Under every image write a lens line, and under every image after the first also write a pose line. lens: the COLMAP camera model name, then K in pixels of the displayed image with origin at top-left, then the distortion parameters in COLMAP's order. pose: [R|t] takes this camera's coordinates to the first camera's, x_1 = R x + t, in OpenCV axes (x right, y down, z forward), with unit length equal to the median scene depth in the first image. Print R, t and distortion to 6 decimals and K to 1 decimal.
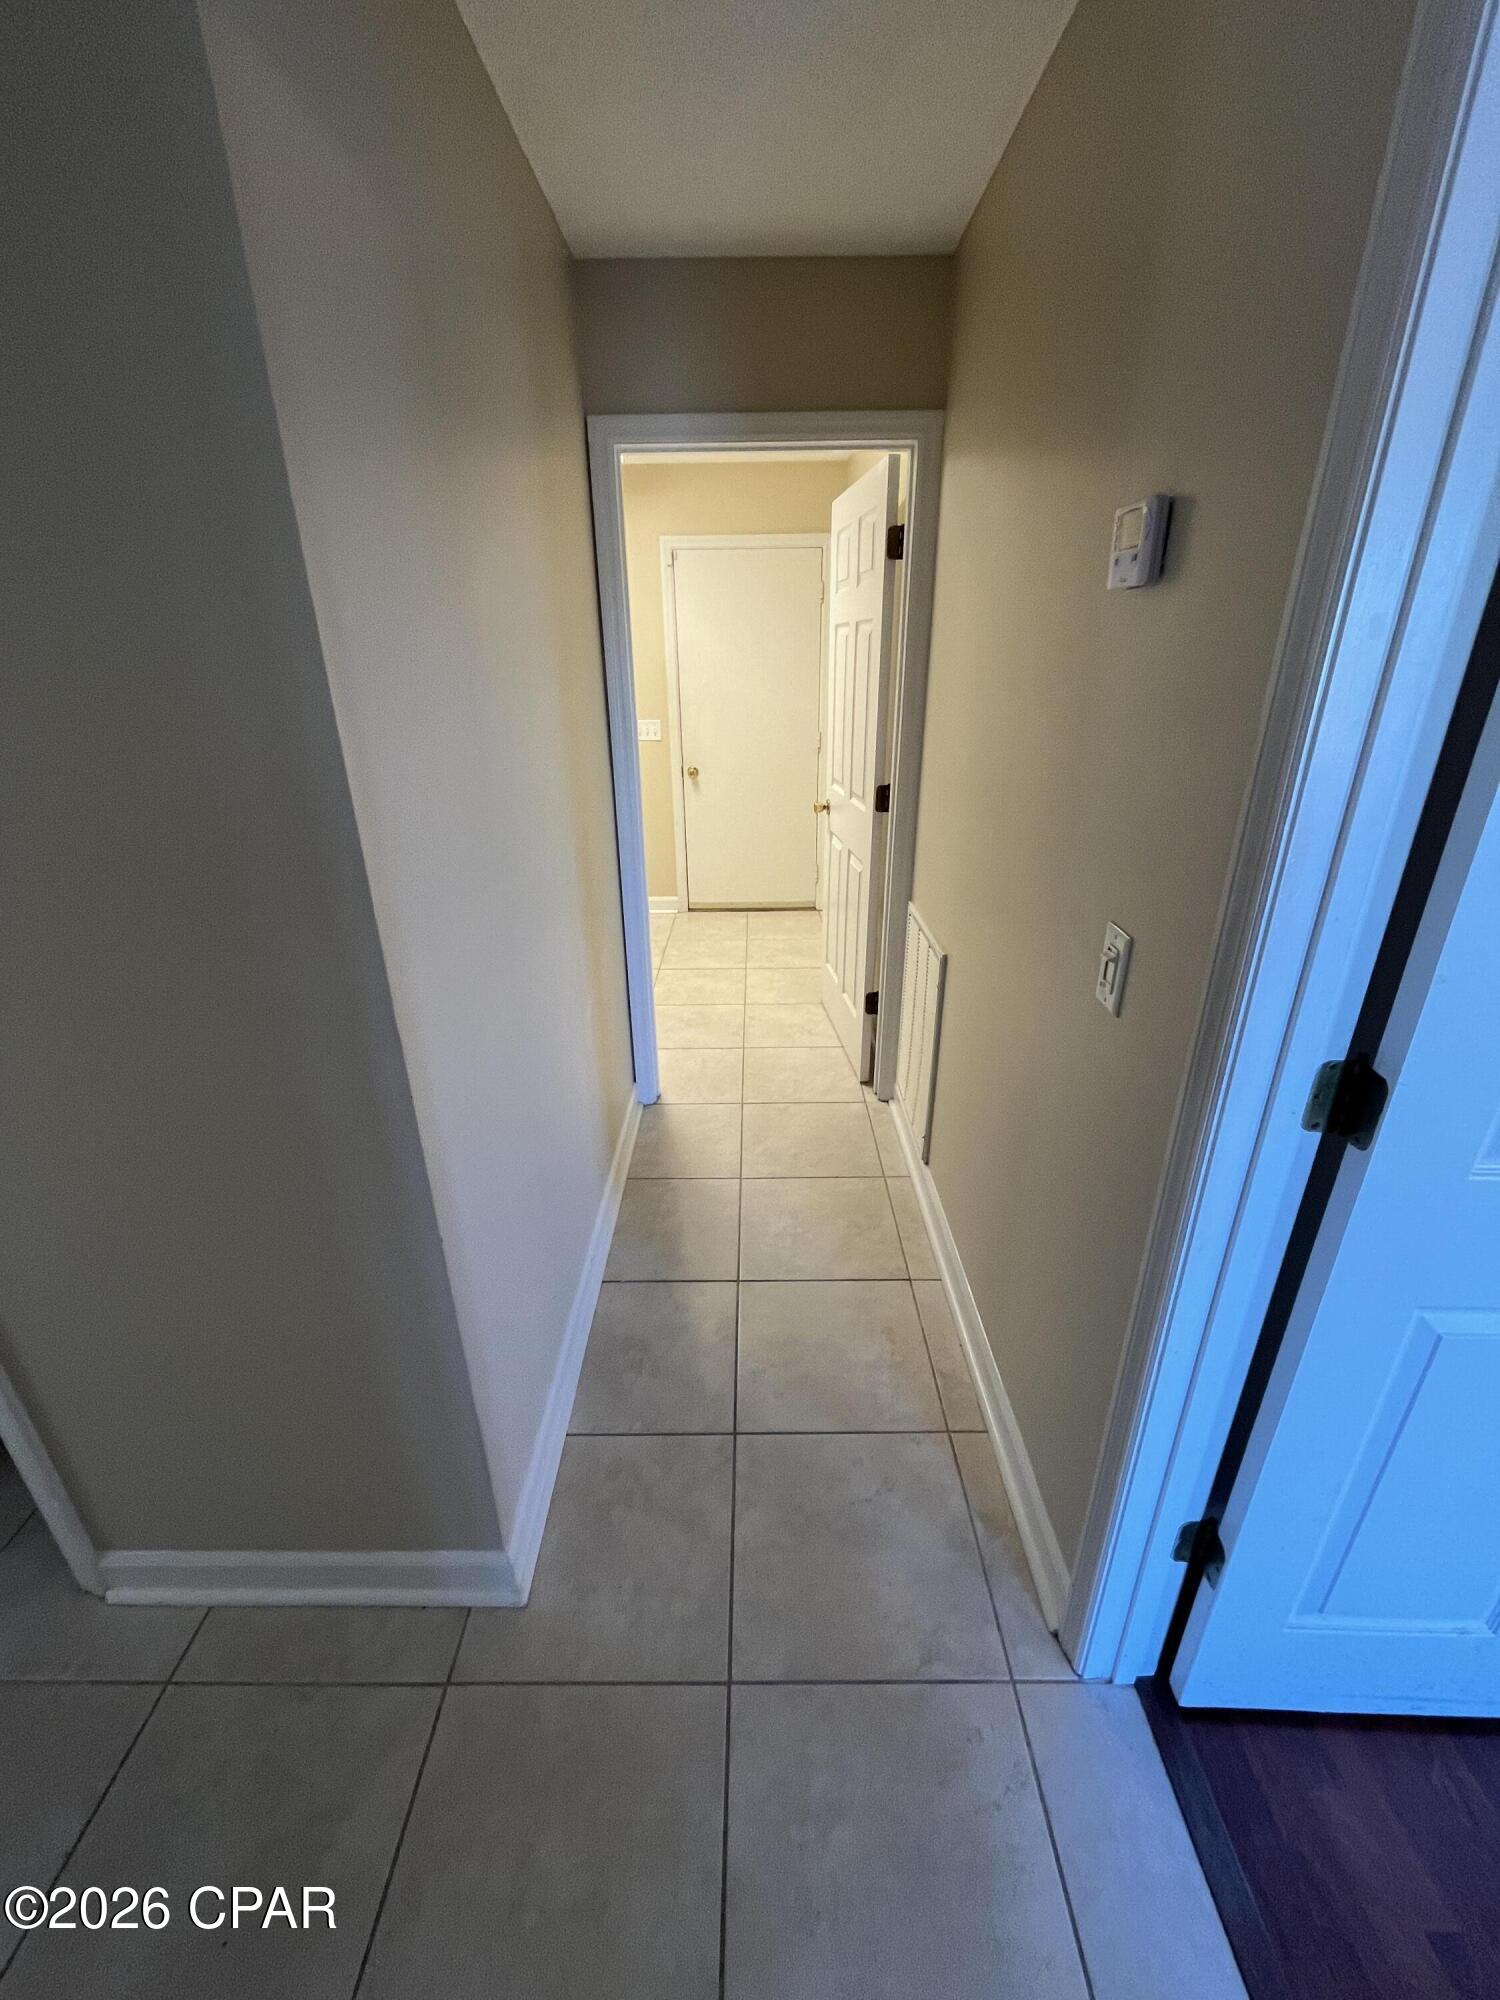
lens RADIAL K [[804.7, 0, 748.7], [0, 804.7, 1000.4], [0, 0, 1]] dist [-0.005127, -0.000845]
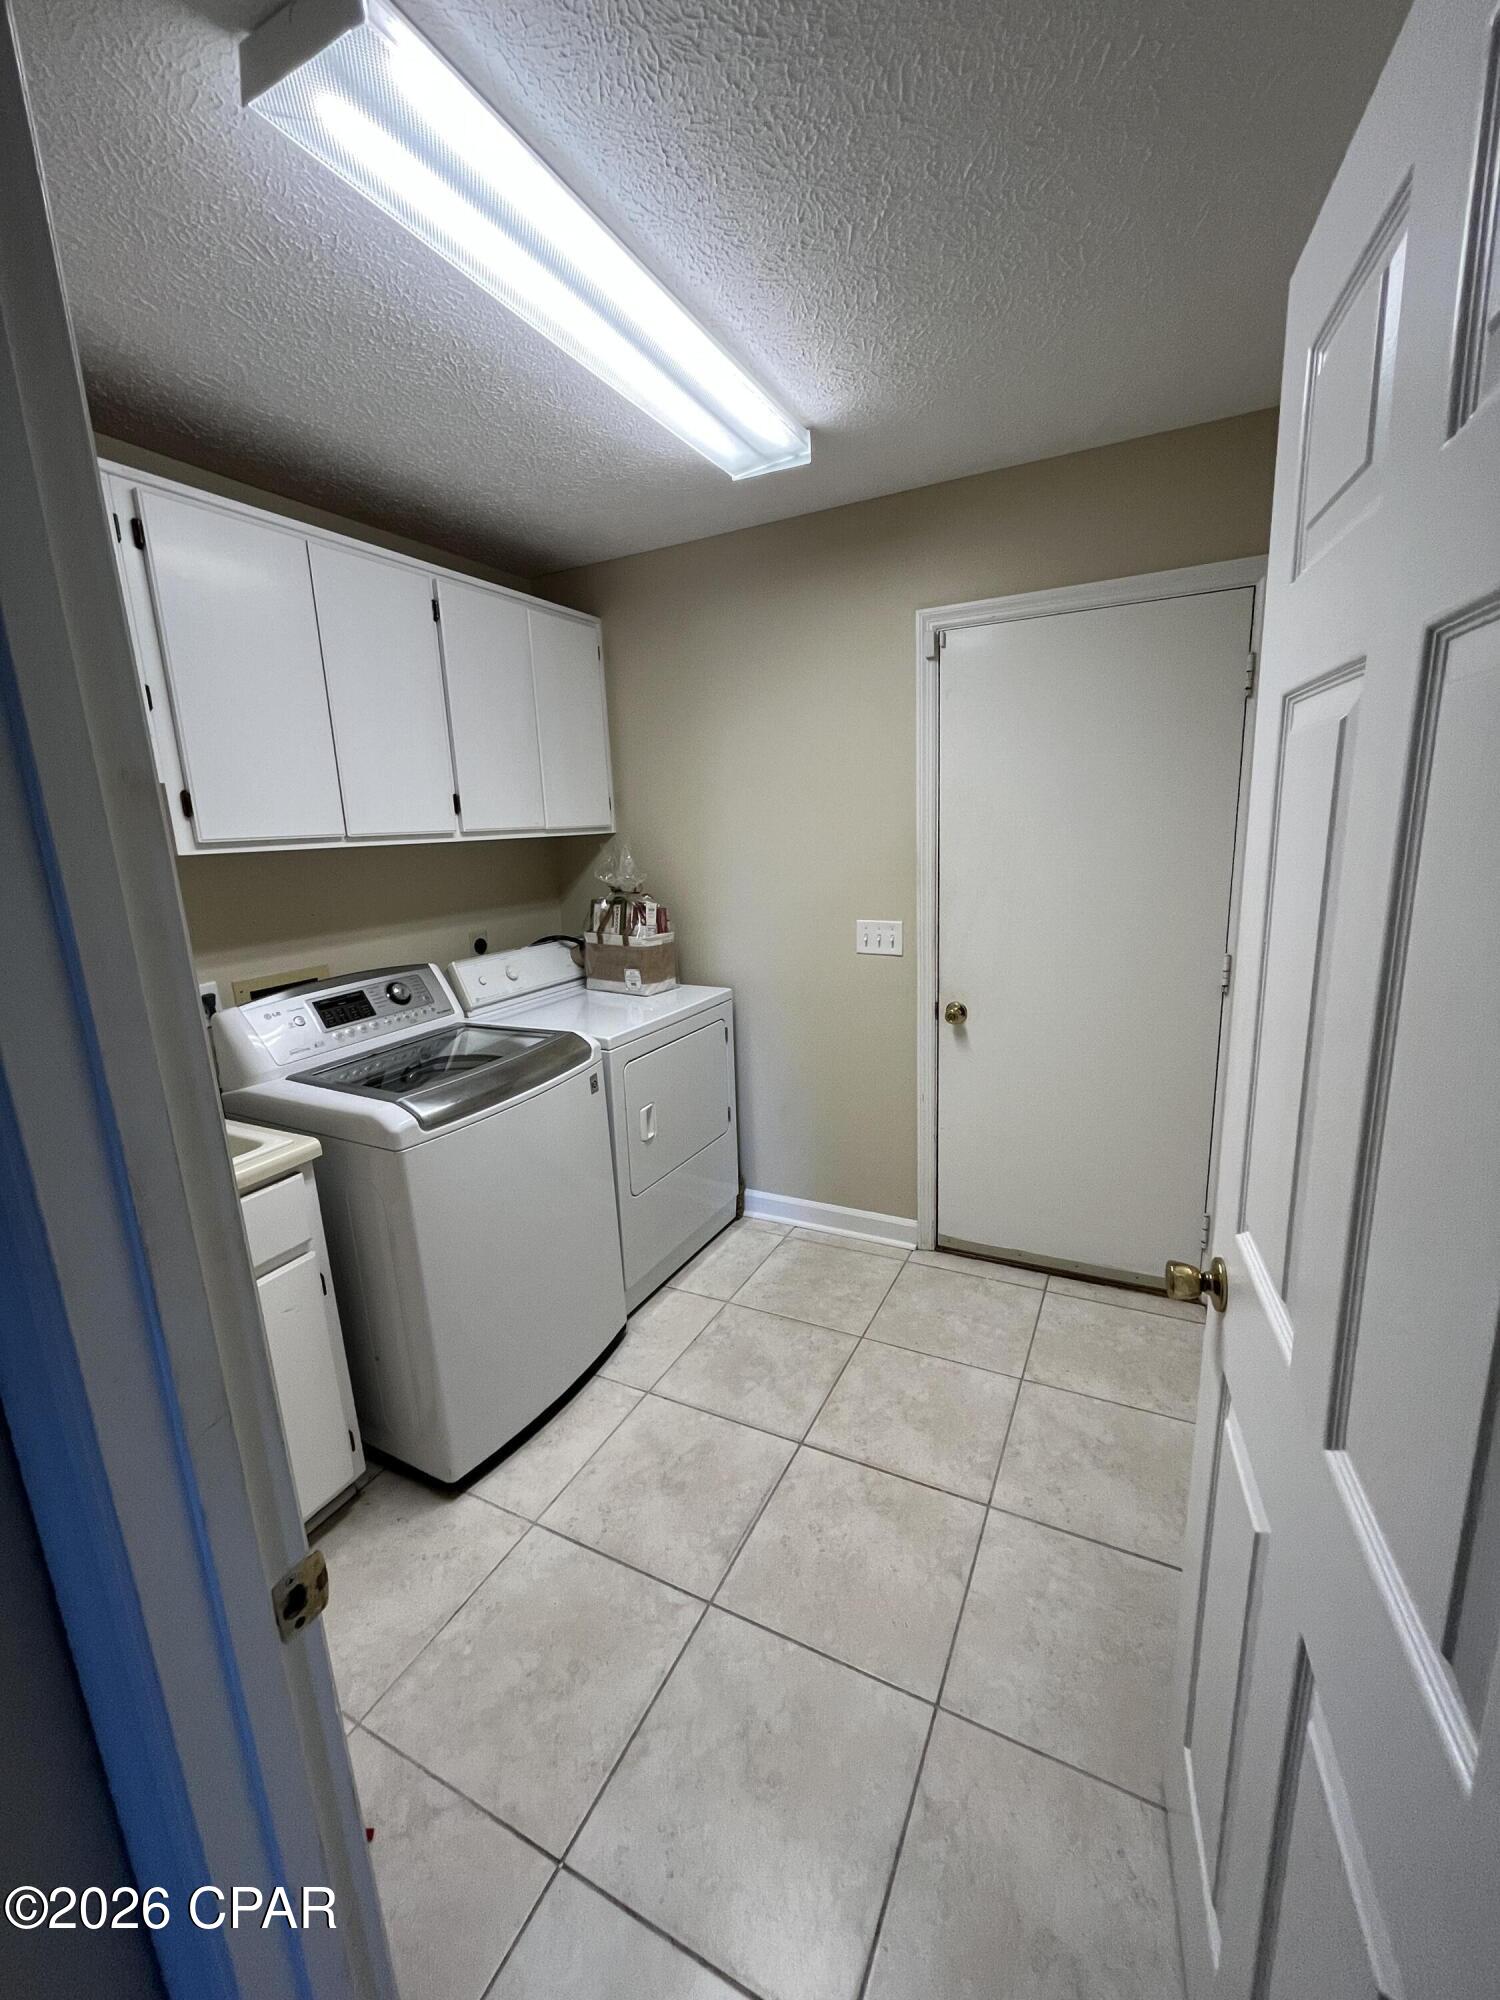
lens RADIAL K [[804.7, 0, 753.6], [0, 804.7, 999.1], [0, 0, 1]] dist [-0.005127, -0.000845]
pose [[0.894450, 0.068323, -0.441917, 0.052318], [-0.142537, 0.980270, -0.136943, -0.215195], [0.423841, 0.185478, 0.886542, 0.494699]]
